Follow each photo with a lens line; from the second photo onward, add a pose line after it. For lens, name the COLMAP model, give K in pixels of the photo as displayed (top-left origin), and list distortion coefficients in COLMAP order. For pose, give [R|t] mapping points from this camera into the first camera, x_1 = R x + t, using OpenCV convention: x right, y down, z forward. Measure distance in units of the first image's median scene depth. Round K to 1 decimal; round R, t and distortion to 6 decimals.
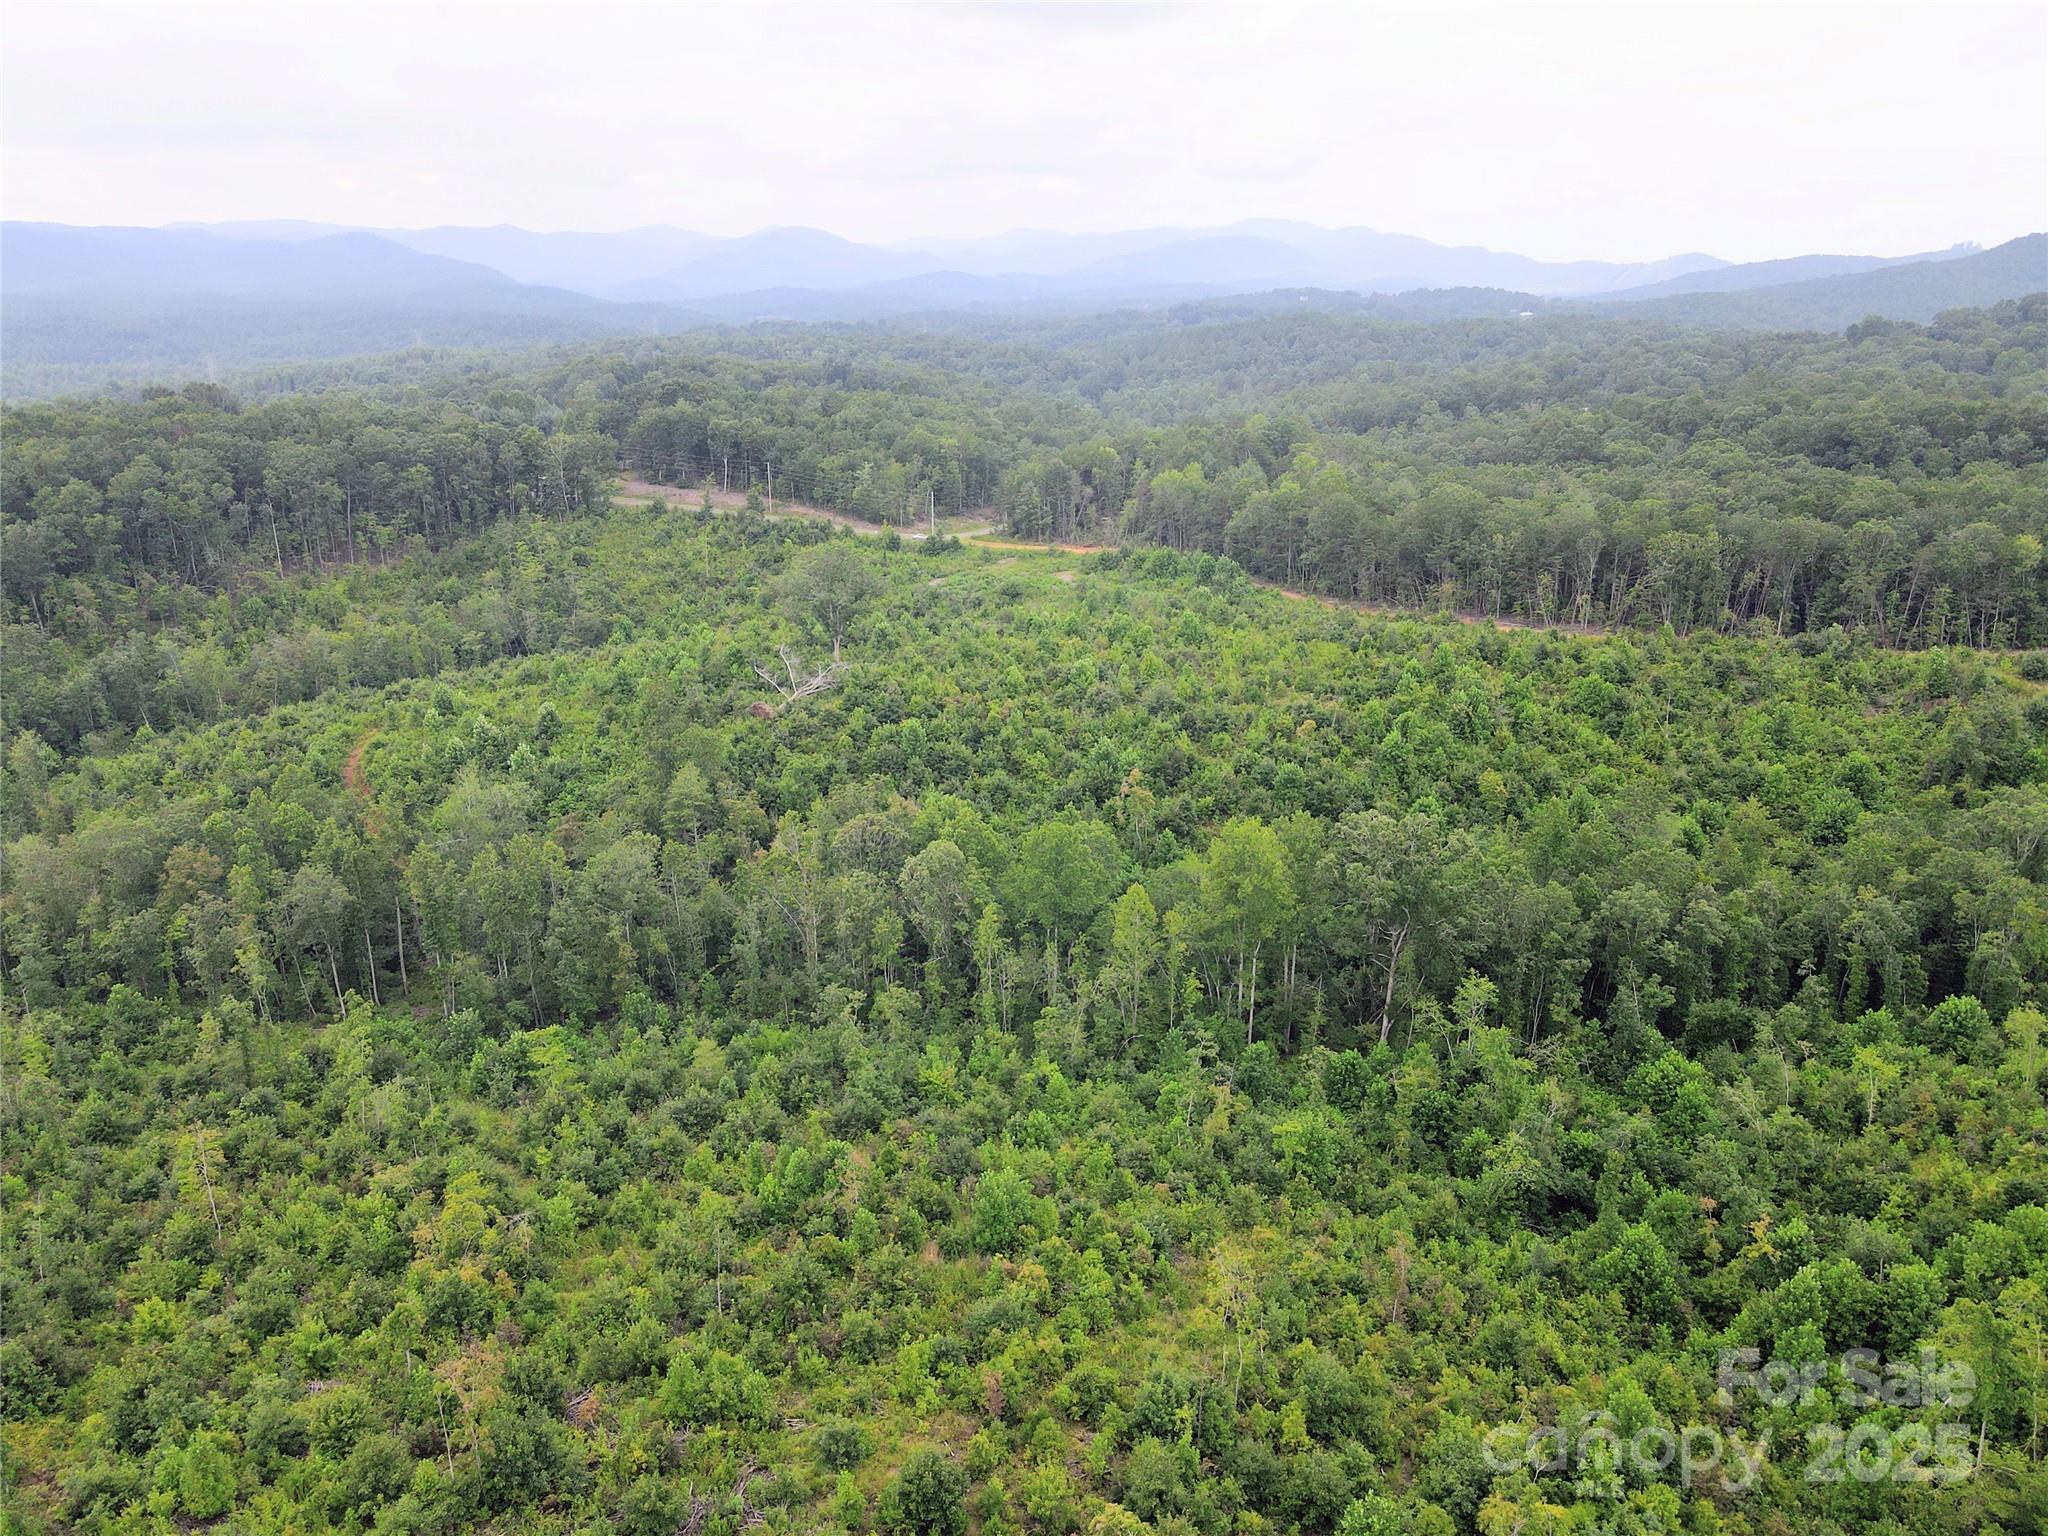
lens RADIAL K [[1513.1, 0, 1023.7], [0, 1513.1, 758.0], [0, 0, 1]] dist [-0.000640, 0.024025]
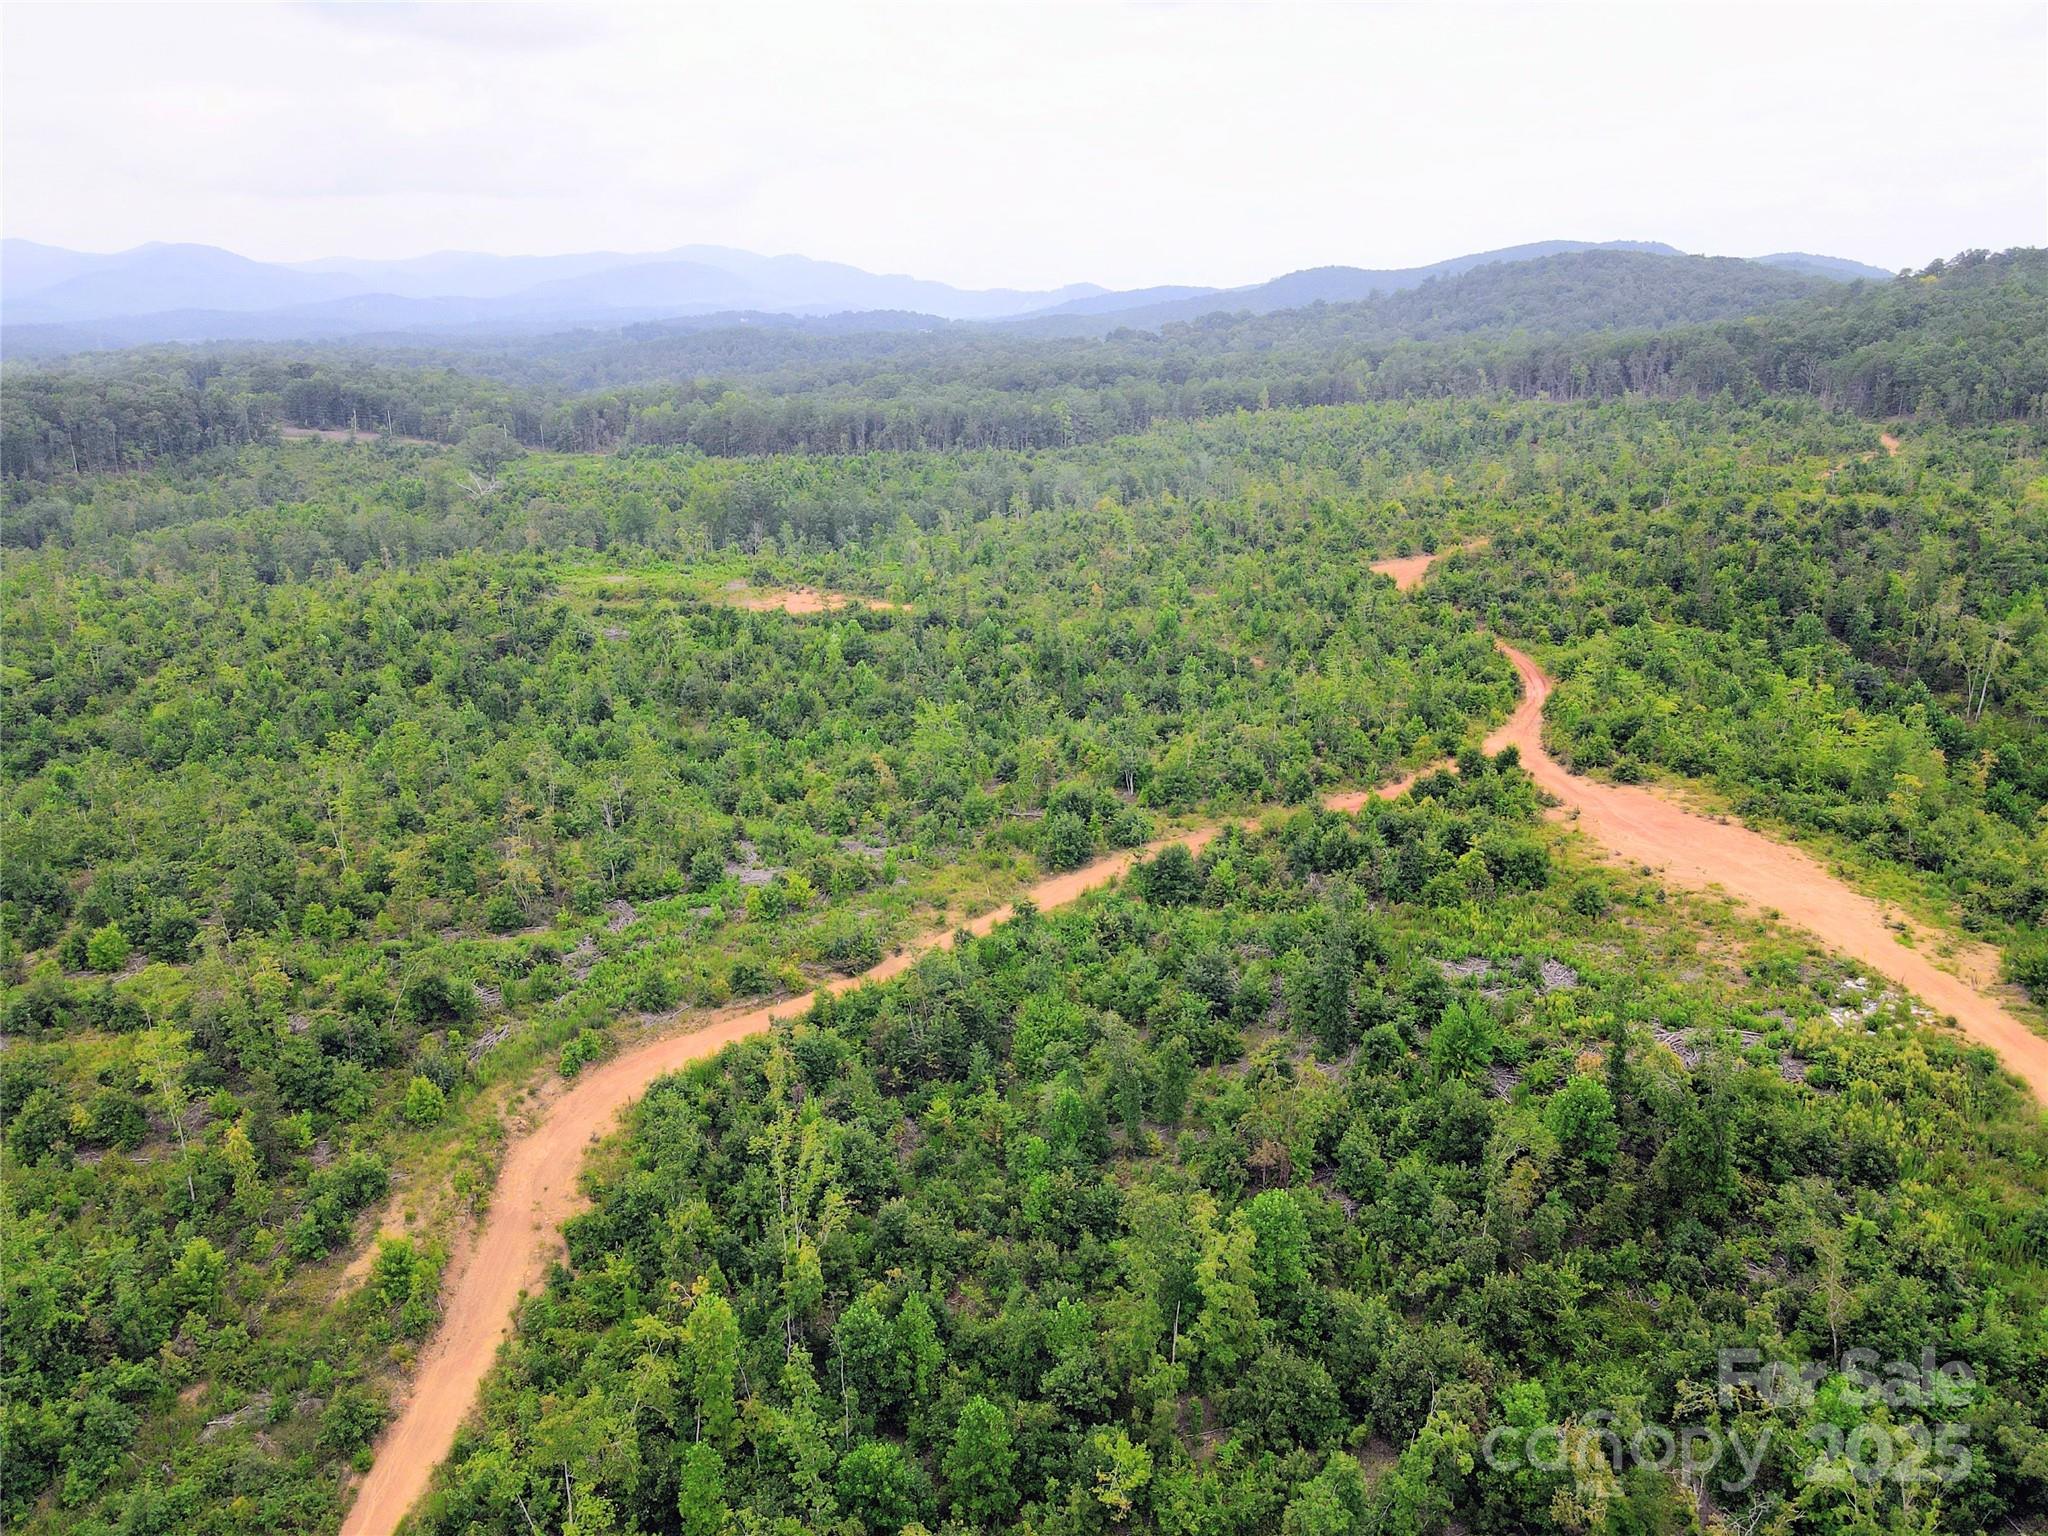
lens RADIAL K [[1513.1, 0, 1032.8], [0, 1513.1, 775.7], [0, 0, 1]] dist [-0.000640, 0.024025]
pose [[0.938828, -0.100523, 0.329389, -0.095622], [0.102115, 0.994694, 0.012512, 0.225503], [-0.328899, 0.021889, 0.944111, -0.680367]]
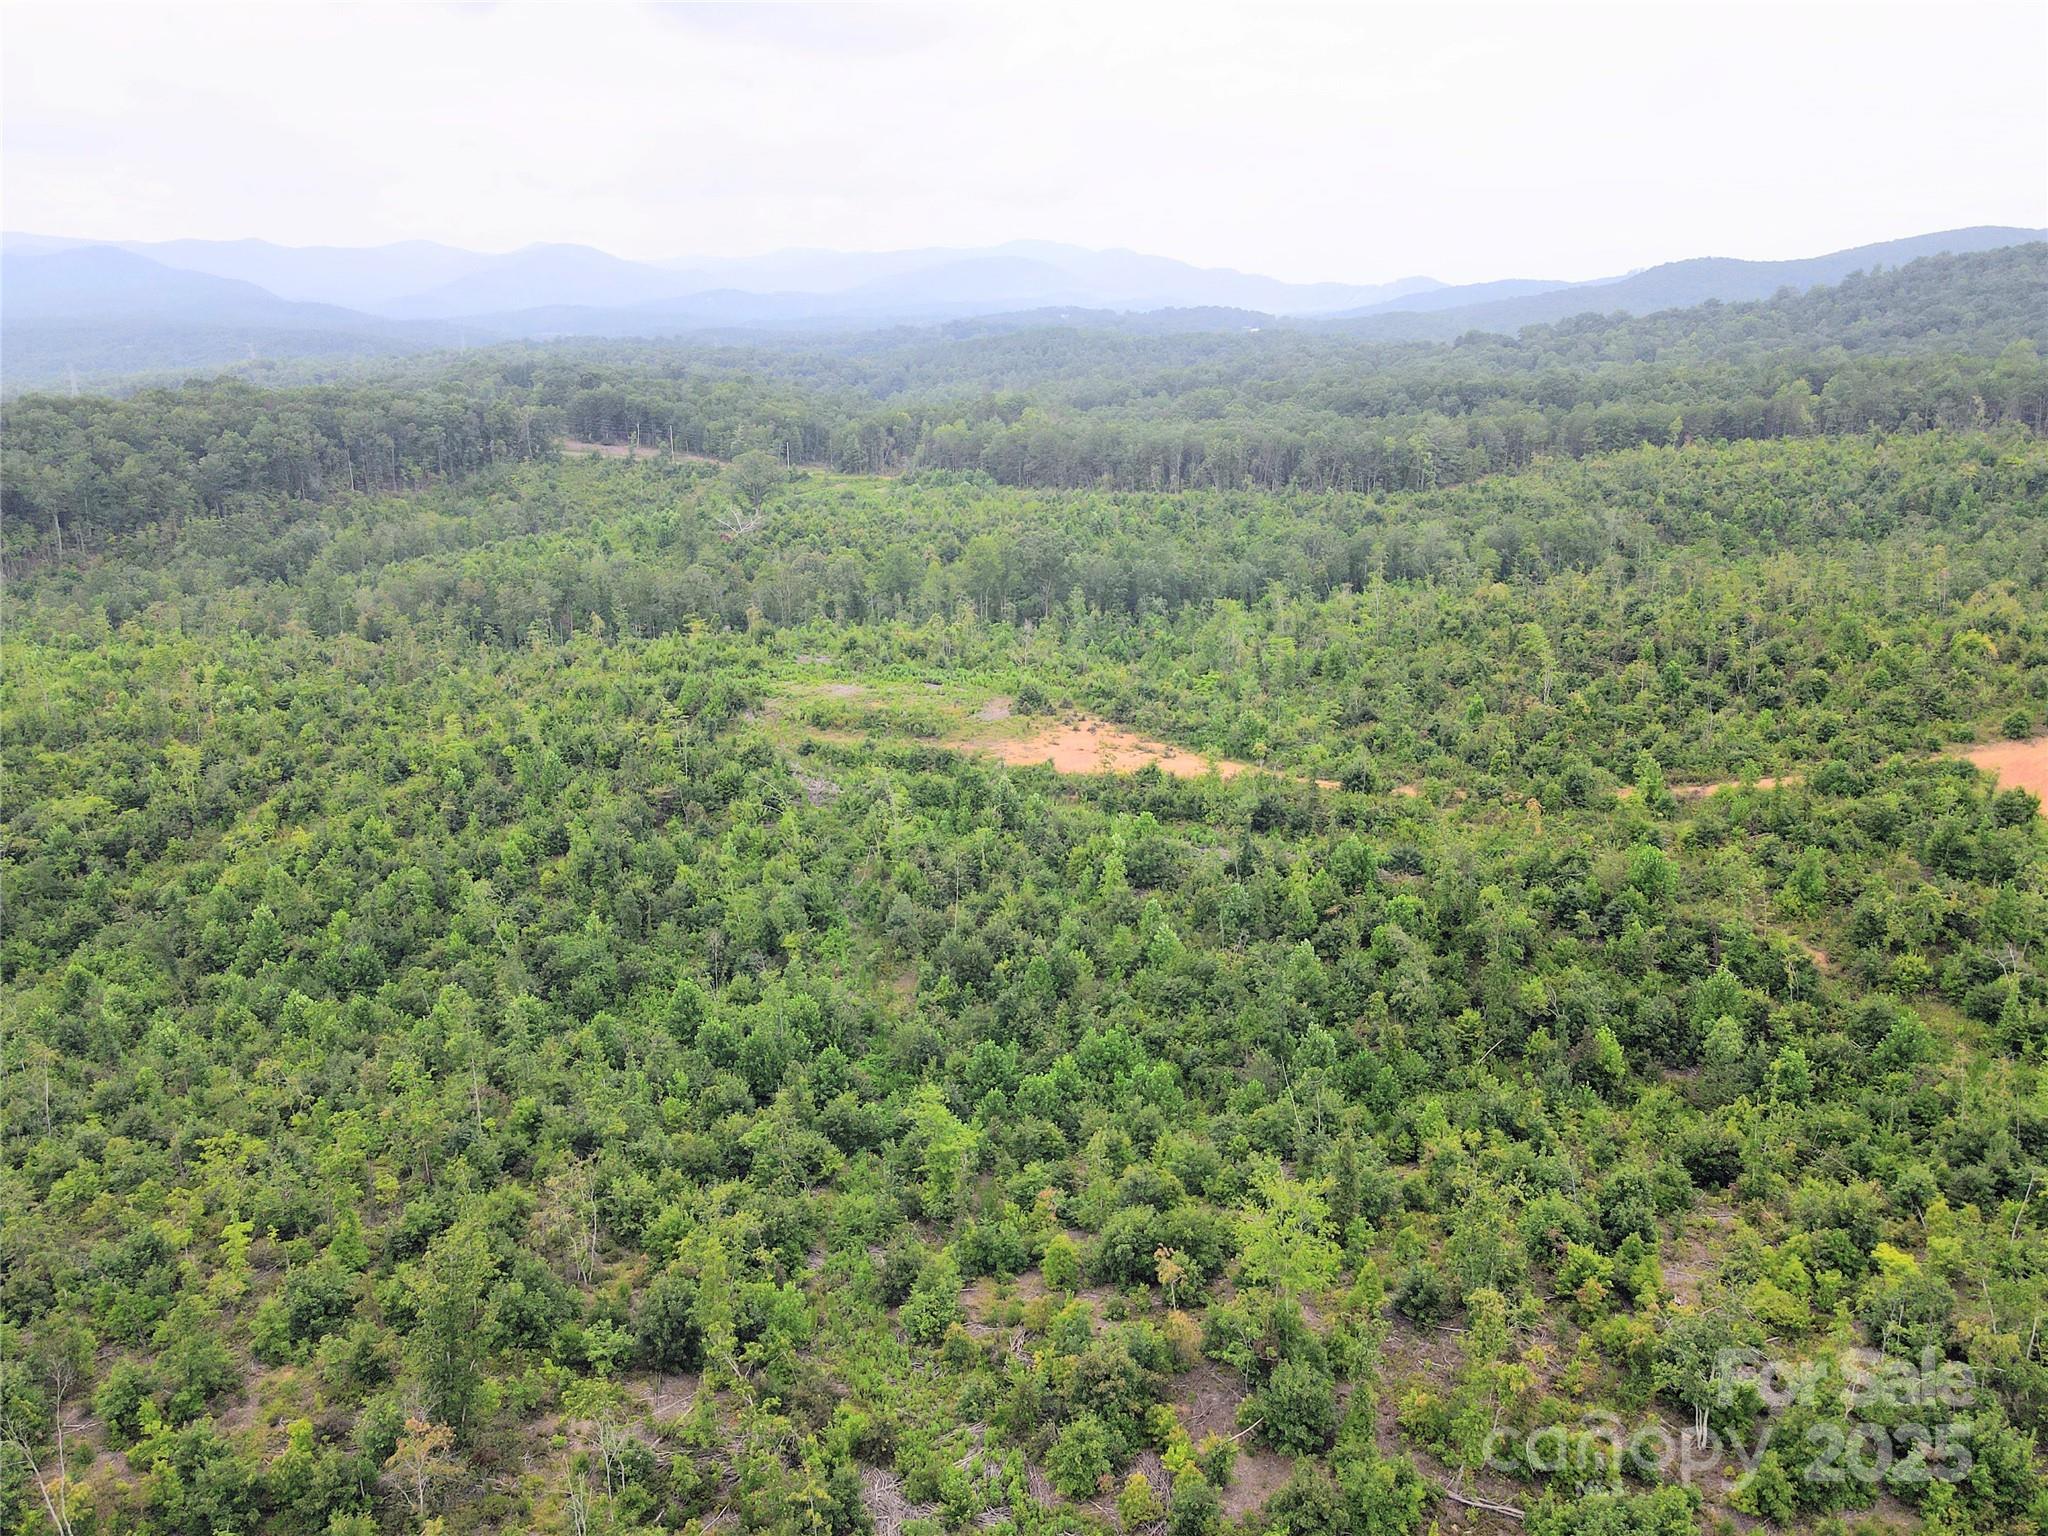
lens RADIAL K [[1513.1, 0, 1022.7], [0, 1513.1, 772.0], [0, 0, 1]] dist [-0.000640, 0.024025]
pose [[0.989872, -0.040383, 0.136099, -0.044524], [0.040721, 0.999171, 0.000303, 0.149961], [-0.135998, 0.005242, 0.990695, -0.482486]]
